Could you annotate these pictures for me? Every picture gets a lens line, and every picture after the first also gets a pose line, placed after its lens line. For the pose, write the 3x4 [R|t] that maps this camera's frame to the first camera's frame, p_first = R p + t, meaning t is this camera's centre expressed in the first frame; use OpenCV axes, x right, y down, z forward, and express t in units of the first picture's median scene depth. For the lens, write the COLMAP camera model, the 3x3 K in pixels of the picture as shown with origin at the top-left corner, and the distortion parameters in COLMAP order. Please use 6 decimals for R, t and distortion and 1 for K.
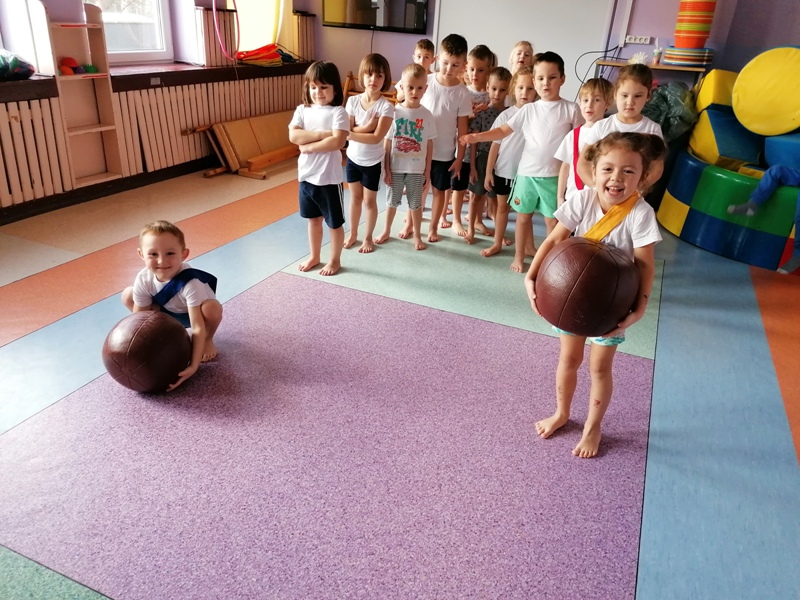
lens RADIAL K [[596.8, 0, 400.0], [0, 596.8, 300.0], [0, 0, 1]] dist [0.114227, -0.144628]
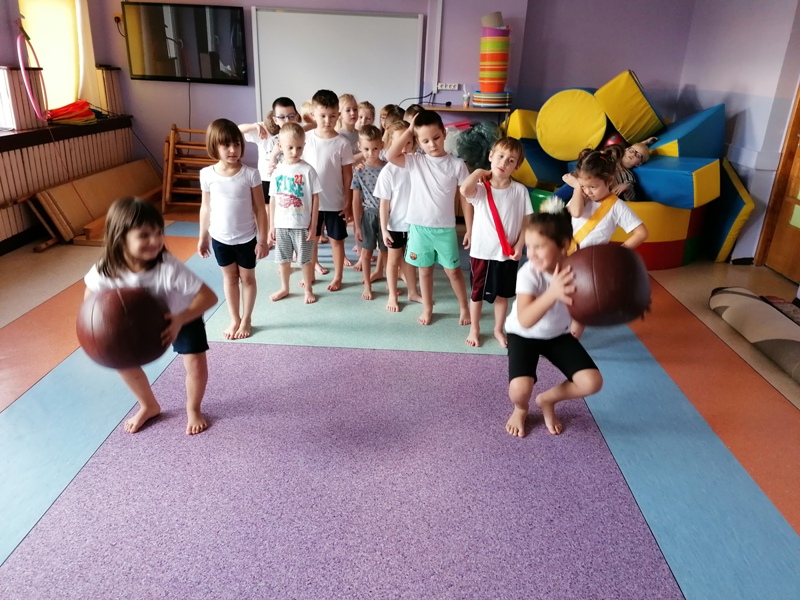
lens RADIAL K [[595.2, 0, 400.0], [0, 595.2, 300.0], [0, 0, 1]] dist [0.113639, -0.139578]
pose [[0.928945, -0.155095, 0.336165, -0.158756], [0.173214, 0.984582, -0.024399, -0.023966], [-0.327198, 0.080894, 0.941487, -0.003007]]
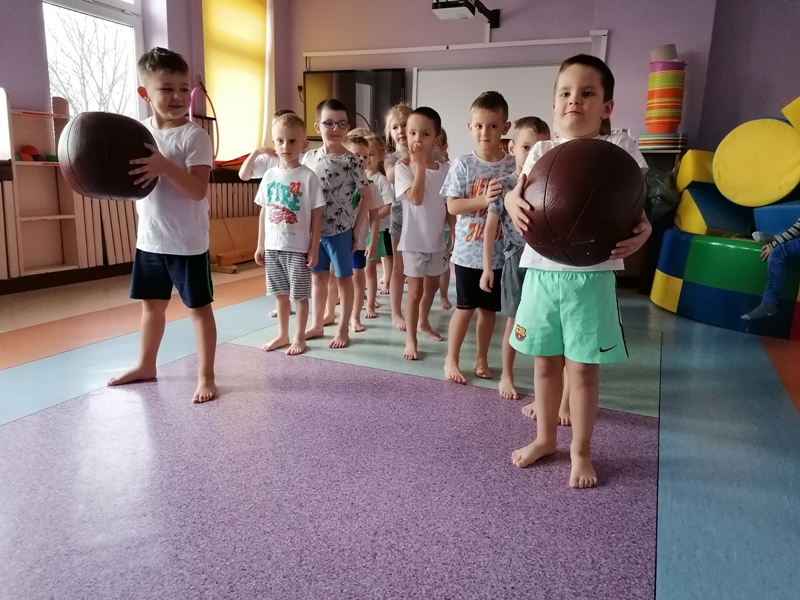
lens RADIAL K [[596.8, 0, 400.0], [0, 596.8, 300.0], [0, 0, 1]] dist [0.114227, -0.144628]
pose [[0.999660, -0.025304, -0.006367, 0.049215], [0.023118, 0.972058, -0.233601, 0.081317], [0.012100, 0.233374, 0.972312, 0.099002]]
